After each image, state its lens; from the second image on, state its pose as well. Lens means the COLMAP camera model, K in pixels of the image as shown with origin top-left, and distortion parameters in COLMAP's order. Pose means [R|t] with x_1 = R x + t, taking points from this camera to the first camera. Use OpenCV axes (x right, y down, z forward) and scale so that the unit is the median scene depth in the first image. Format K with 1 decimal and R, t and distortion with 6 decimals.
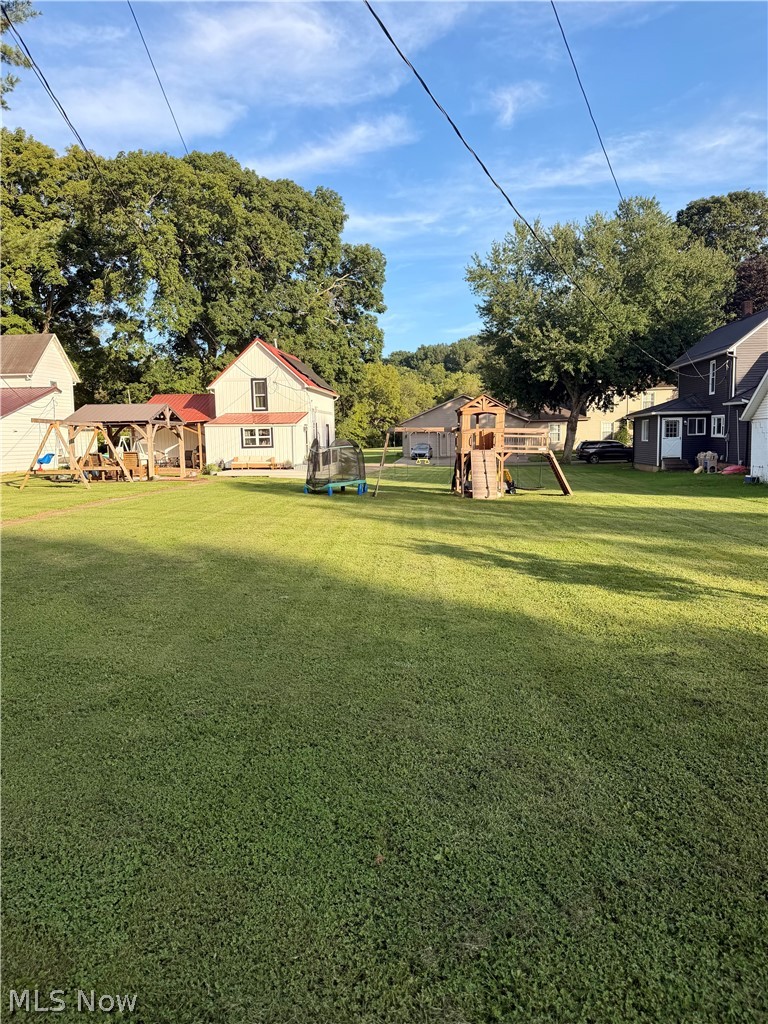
lens RADIAL K [[712.4, 0, 390.7], [0, 712.4, 498.1], [0, 0, 1]] dist [0.037755, -0.041848]
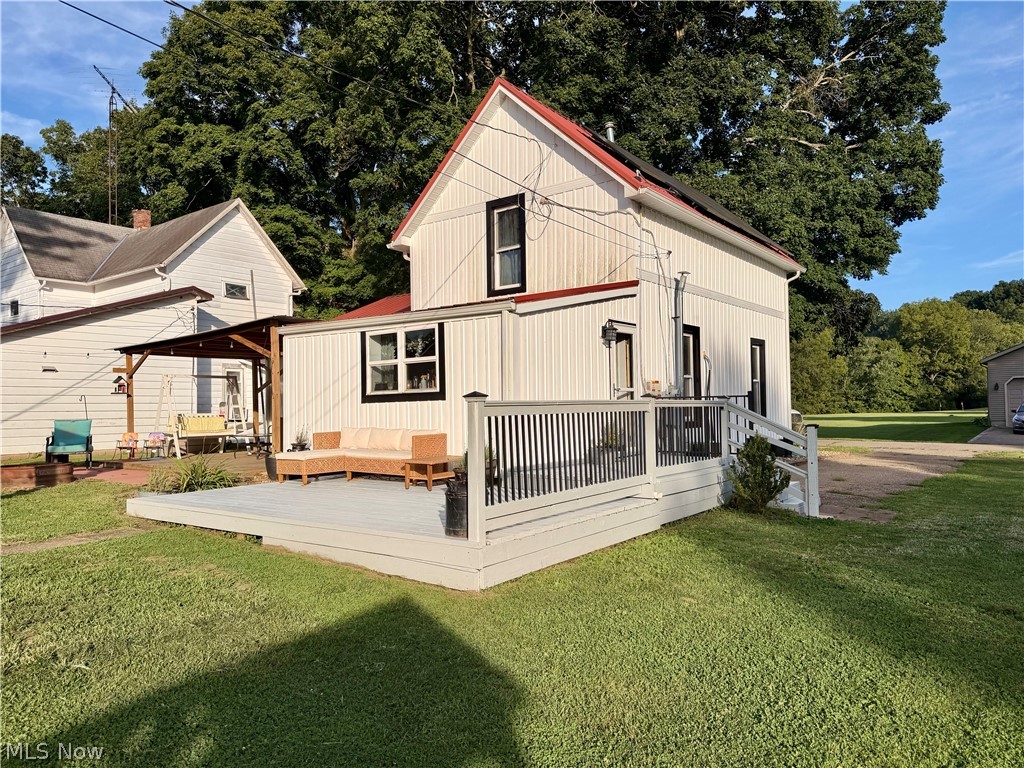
lens RADIAL K [[712.4, 0, 503.2], [0, 712.4, 389.9], [0, 0, 1]] dist [0.037755, -0.041848]
pose [[0.846564, -0.010166, -0.532191, -0.004247], [-0.042291, 0.995372, -0.086288, -0.036634], [0.530605, 0.095555, 0.842216, 0.554438]]
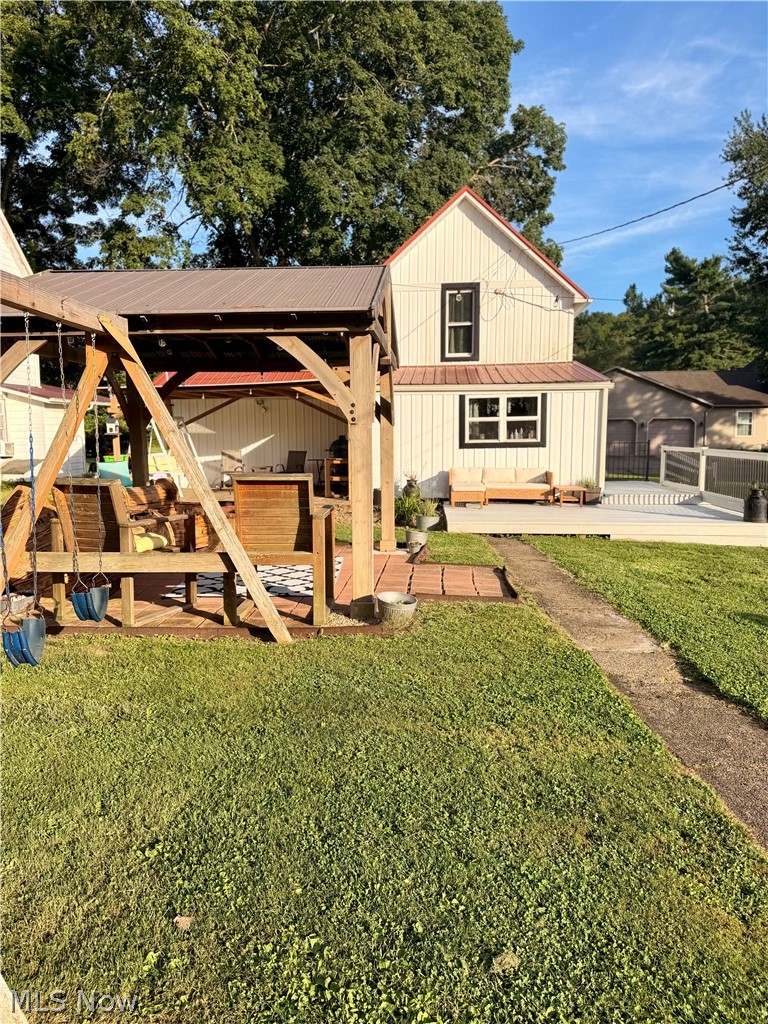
lens RADIAL K [[712.4, 0, 374.5], [0, 712.4, 522.2], [0, 0, 1]] dist [0.037755, -0.041848]
pose [[0.999851, 0.013086, -0.011289, -0.176898], [-0.012600, 0.999034, 0.042097, -0.031575], [0.011829, -0.041949, 0.999050, 0.429273]]
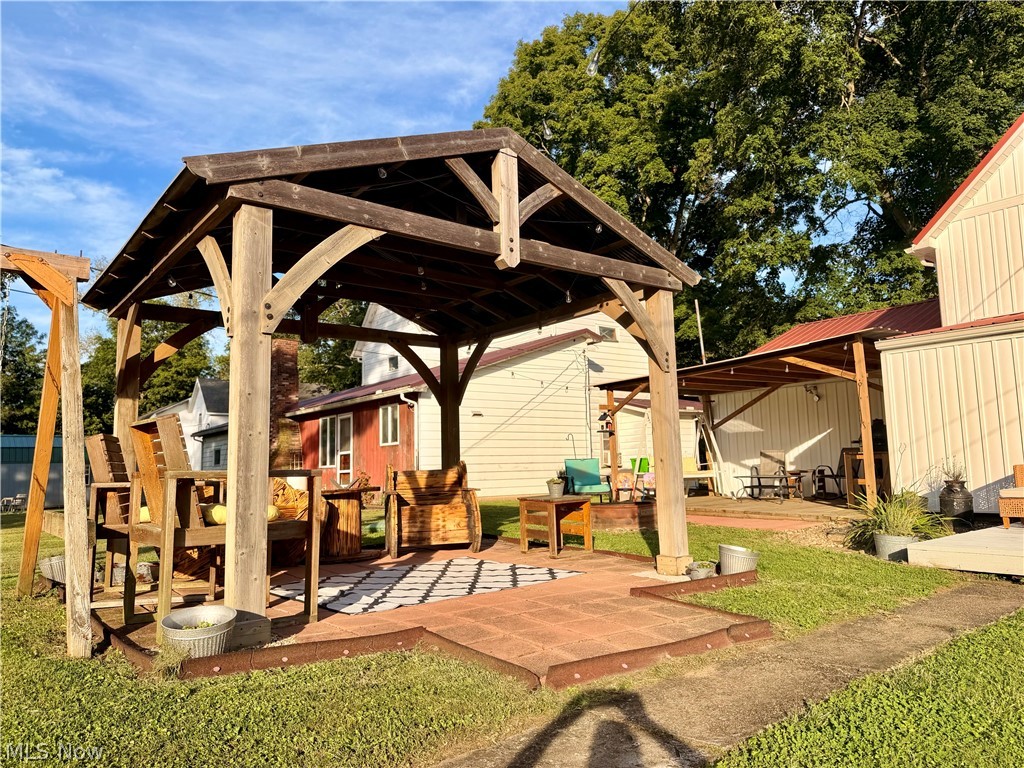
lens RADIAL K [[712.4, 0, 503.0], [0, 712.4, 381.7], [0, 0, 1]] dist [0.037755, -0.041848]
pose [[0.661102, -0.088970, -0.745003, -0.109850], [-0.049042, 0.985697, -0.161232, -0.027023], [0.748692, 0.143127, 0.647283, 0.510538]]
